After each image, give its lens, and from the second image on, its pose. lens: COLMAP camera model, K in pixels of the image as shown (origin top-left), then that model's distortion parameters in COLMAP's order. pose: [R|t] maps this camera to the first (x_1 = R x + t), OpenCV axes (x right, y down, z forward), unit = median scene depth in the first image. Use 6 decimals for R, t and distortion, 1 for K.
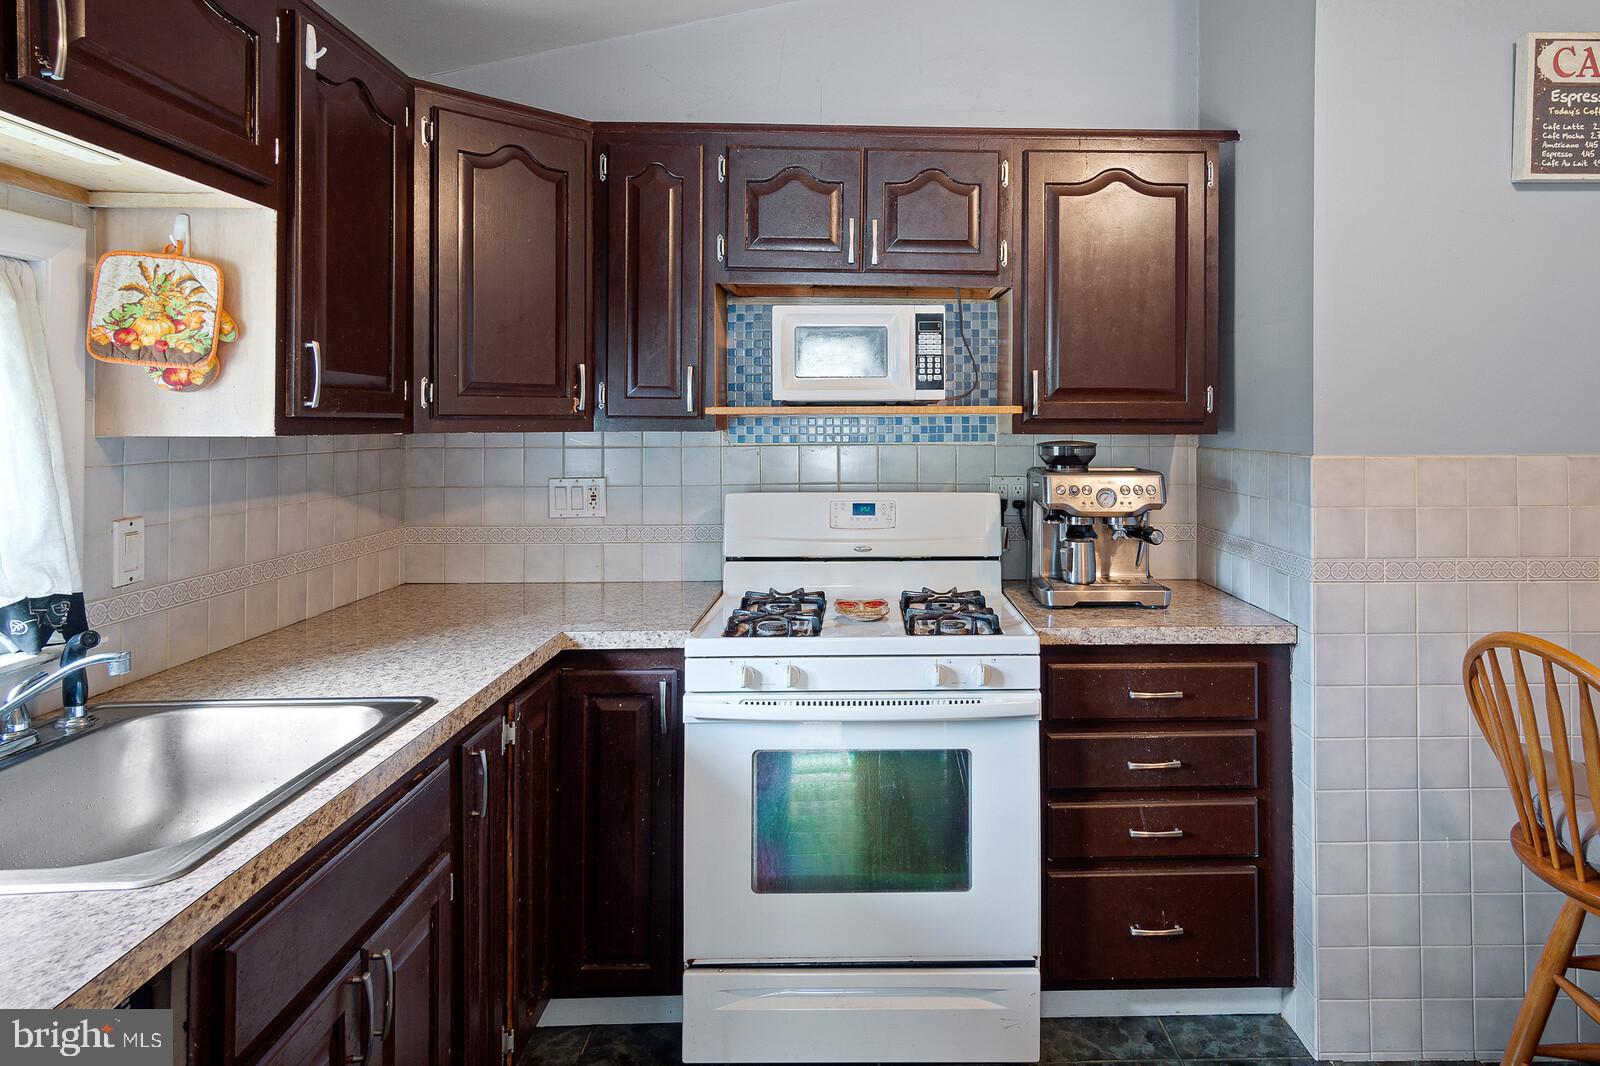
lens RADIAL K [[933.6, 0, 887.6], [0, 933.6, 410.7], [0, 0, 1]] dist [-0.005156, 0.012533]
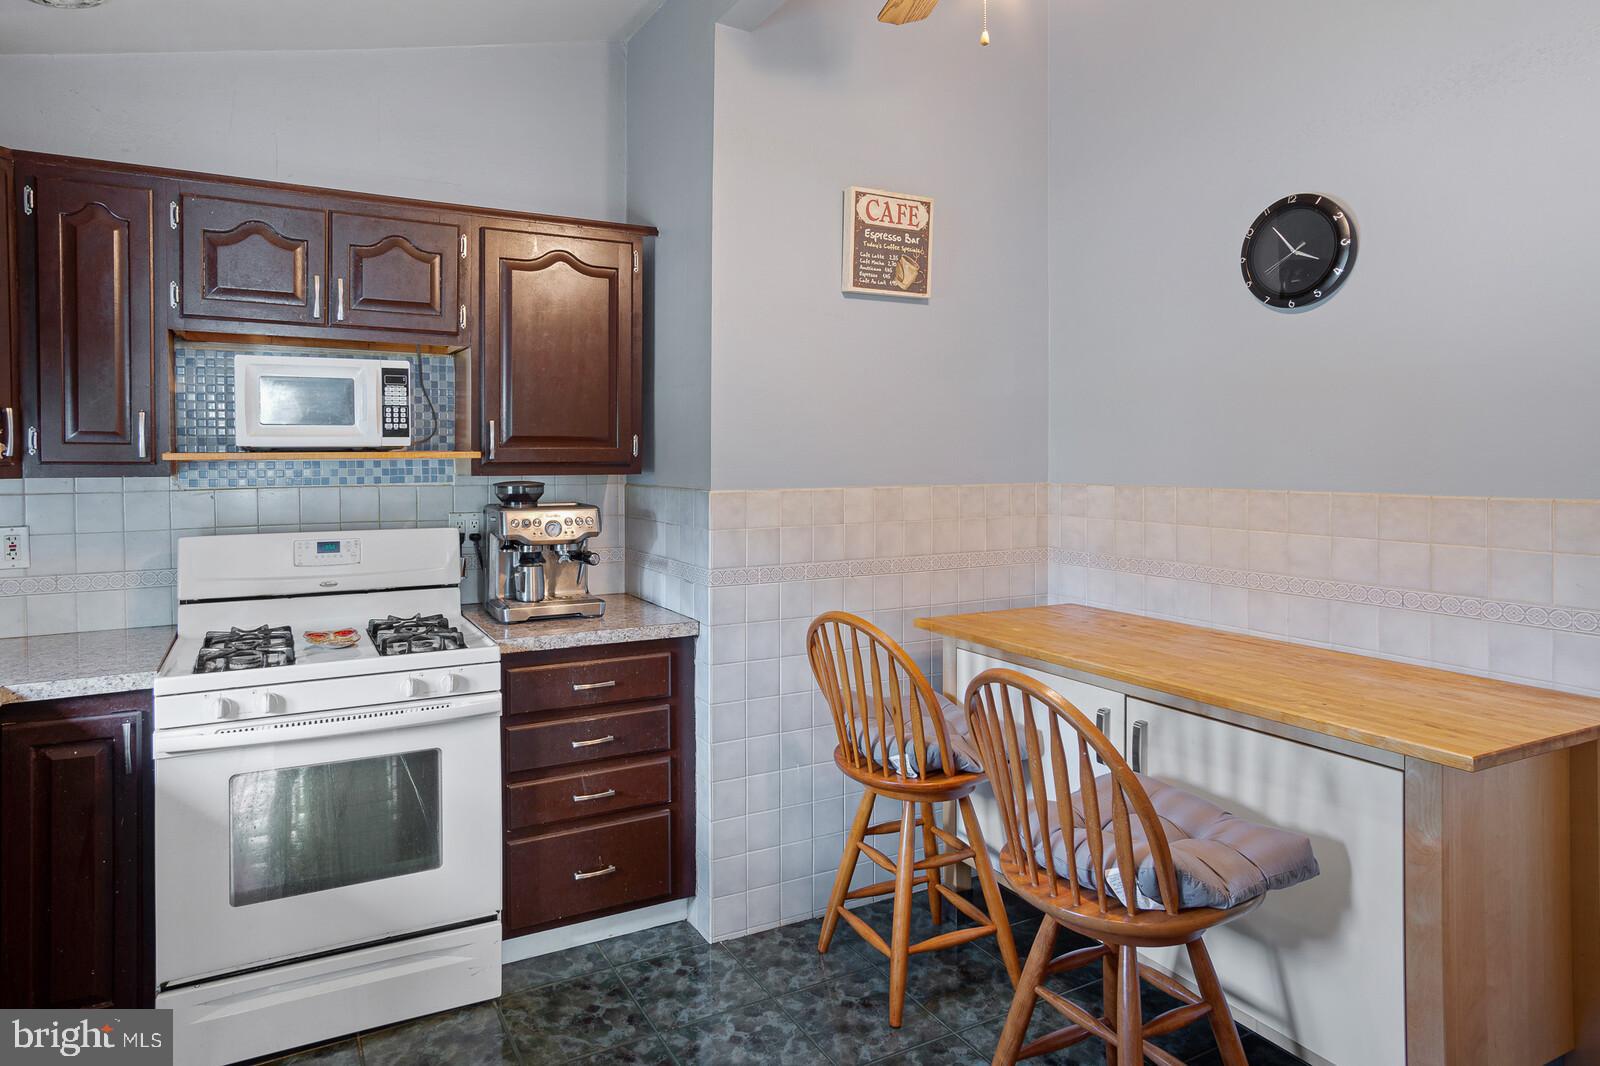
lens RADIAL K [[908.9, 0, 723.6], [0, 908.9, 470.5], [0, 0, 1]] dist [0.000503, 0.001549]
pose [[0.909030, -0.008754, 0.416639, -0.054685], [-0.002884, 0.999623, 0.027295, -0.014134], [-0.416721, -0.026014, 0.908662, -0.155827]]
